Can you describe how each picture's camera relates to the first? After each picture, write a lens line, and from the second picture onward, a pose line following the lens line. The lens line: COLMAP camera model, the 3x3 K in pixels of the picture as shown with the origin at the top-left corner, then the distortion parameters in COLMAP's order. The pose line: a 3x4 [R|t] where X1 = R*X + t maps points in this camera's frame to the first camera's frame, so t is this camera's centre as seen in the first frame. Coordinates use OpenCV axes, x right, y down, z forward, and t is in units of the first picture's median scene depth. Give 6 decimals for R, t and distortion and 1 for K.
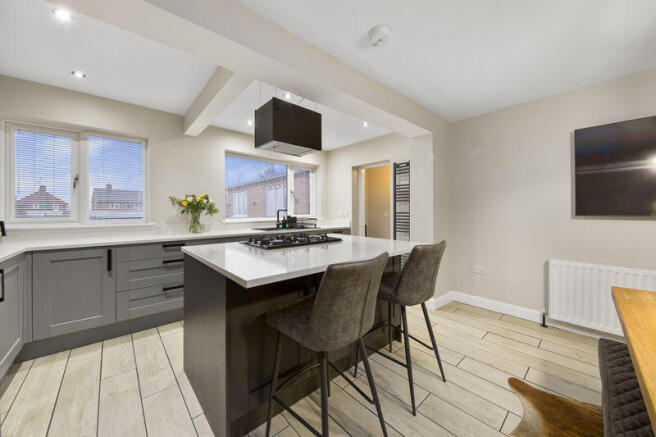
lens RADIAL K [[238.4, 0, 330.3], [0, 238.4, 211.8], [0, 0, 1]] dist [0.000946, 0.000014]
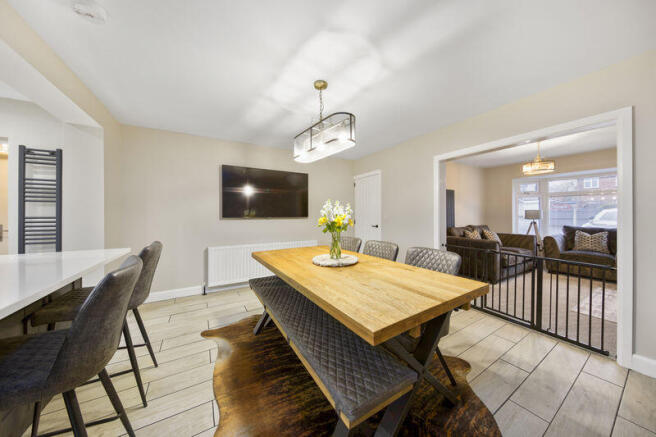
lens RADIAL K [[214.2, 0, 330.0], [0, 214.2, 216.0], [0, 0, 1]] dist [-0.002459, -0.000215]
pose [[0.189831, -0.005710, 0.981800, -0.222392], [0.005071, 0.999975, 0.004836, 0.000734], [-0.981804, 0.004061, 0.189856, 0.006151]]
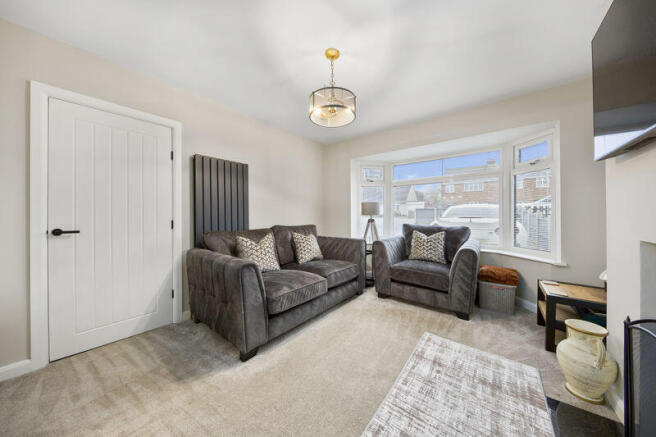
lens RADIAL K [[214.0, 0, 327.8], [0, 214.0, 214.7], [0, 0, 1]] dist [-0.000532, -0.000155]
pose [[-0.166873, 0.001070, 0.985978, 0.675584], [0.001919, 0.999998, -0.000760, 0.042441], [-0.985977, 0.001765, -0.166875, -0.885064]]
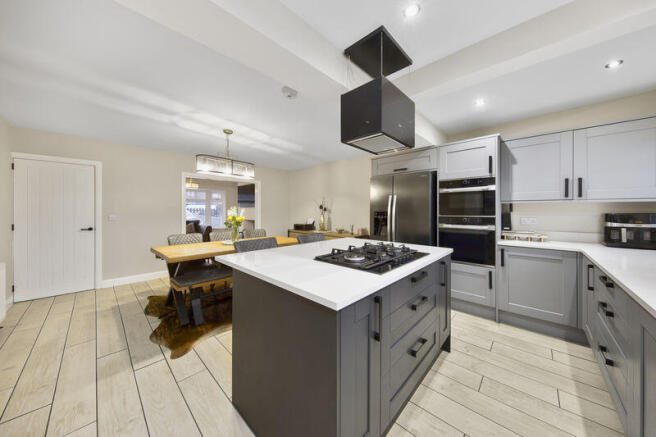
lens RADIAL K [[221.9, 0, 332.0], [0, 221.9, 211.0], [0, 0, 1]] dist [-0.000412, -0.000059]
pose [[-0.996602, -0.002654, -0.082321, 0.043597], [-0.002876, 0.999993, 0.002578, -0.029015], [0.082314, 0.002806, -0.996602, 1.400142]]
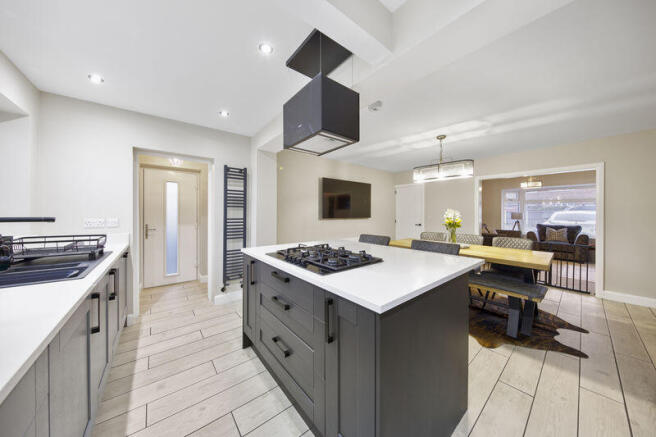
lens RADIAL K [[214.0, 0, 327.8], [0, 214.0, 214.7], [0, 0, 1]] dist [-0.000532, -0.000155]
pose [[0.050127, -0.006336, 0.998723, -0.722141], [0.000309, 0.999980, 0.006328, -0.024332], [-0.998743, -0.000009, 0.050128, 0.745335]]
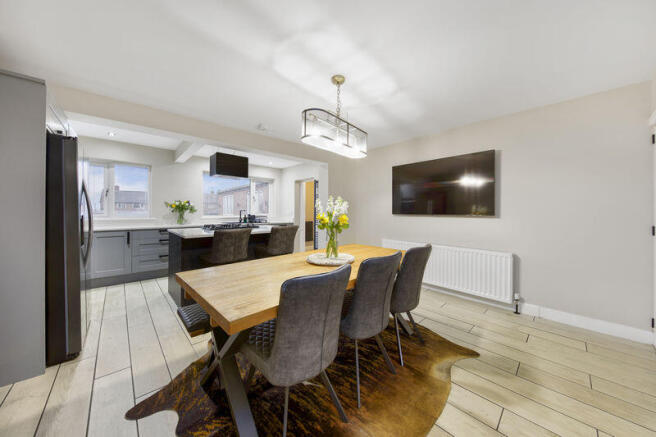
lens RADIAL K [[221.9, 0, 332.0], [0, 221.9, 211.0], [0, 0, 1]] dist [-0.000412, -0.000059]
pose [[0.999699, 0.003105, 0.024352, 0.461898], [-0.002972, 0.999980, -0.005520, 0.003938], [-0.024368, 0.005445, 0.999688, -0.578128]]
